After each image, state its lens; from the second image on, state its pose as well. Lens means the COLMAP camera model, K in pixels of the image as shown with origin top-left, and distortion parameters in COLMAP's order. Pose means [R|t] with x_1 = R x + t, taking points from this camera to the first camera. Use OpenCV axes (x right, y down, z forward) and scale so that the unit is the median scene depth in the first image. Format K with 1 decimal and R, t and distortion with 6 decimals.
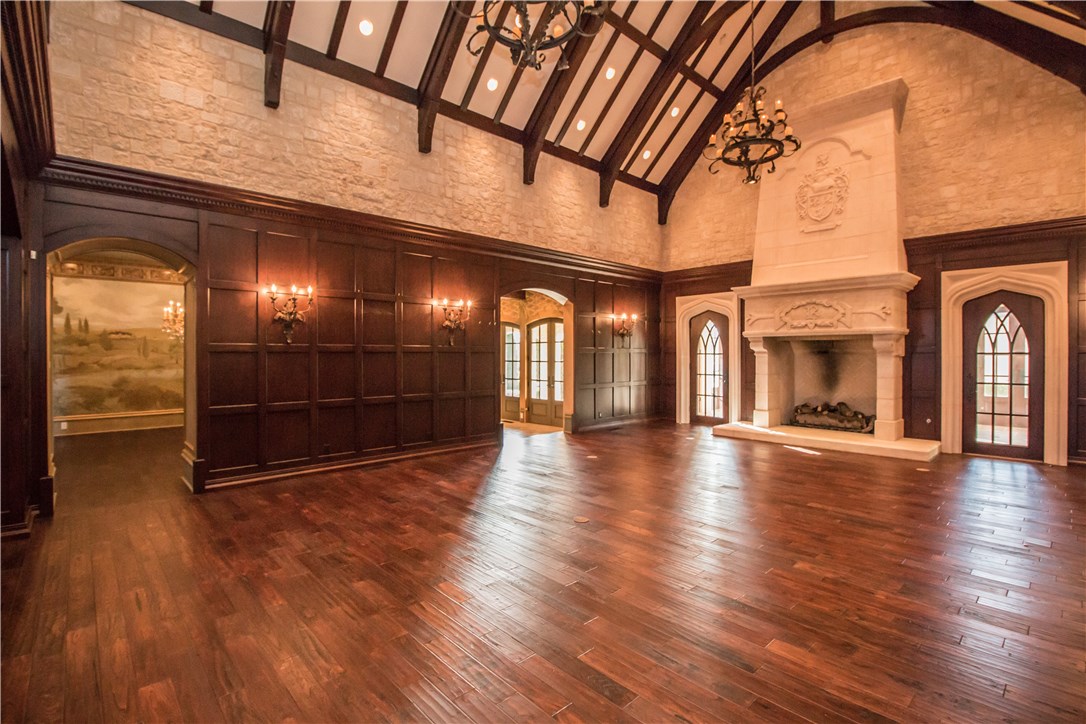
lens RADIAL K [[494.3, 0, 543.8], [0, 494.3, 356.7], [0, 0, 1]] dist [-0.017549, -0.005428]
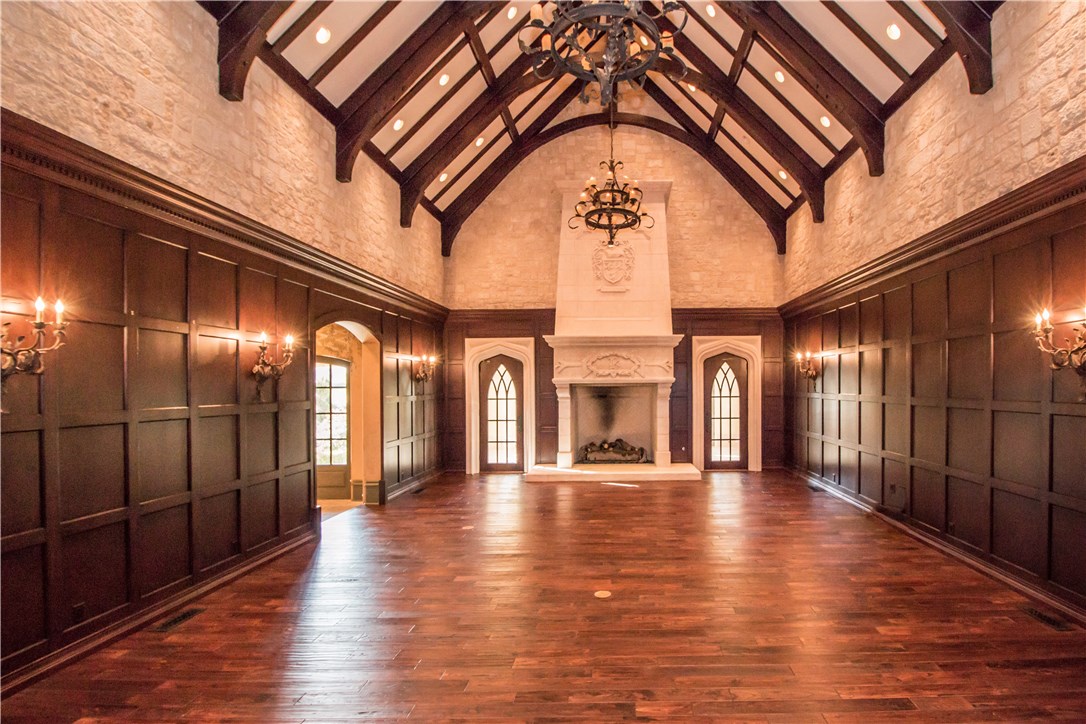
lens RADIAL K [[538.0, 0, 575.4], [0, 538.0, 387.4], [0, 0, 1]] dist [-0.026998, -0.004134]
pose [[0.680905, -0.013402, 0.732249, -0.456346], [0.012099, 0.999902, 0.007051, -0.046360], [-0.732272, 0.004059, 0.681001, 0.225894]]
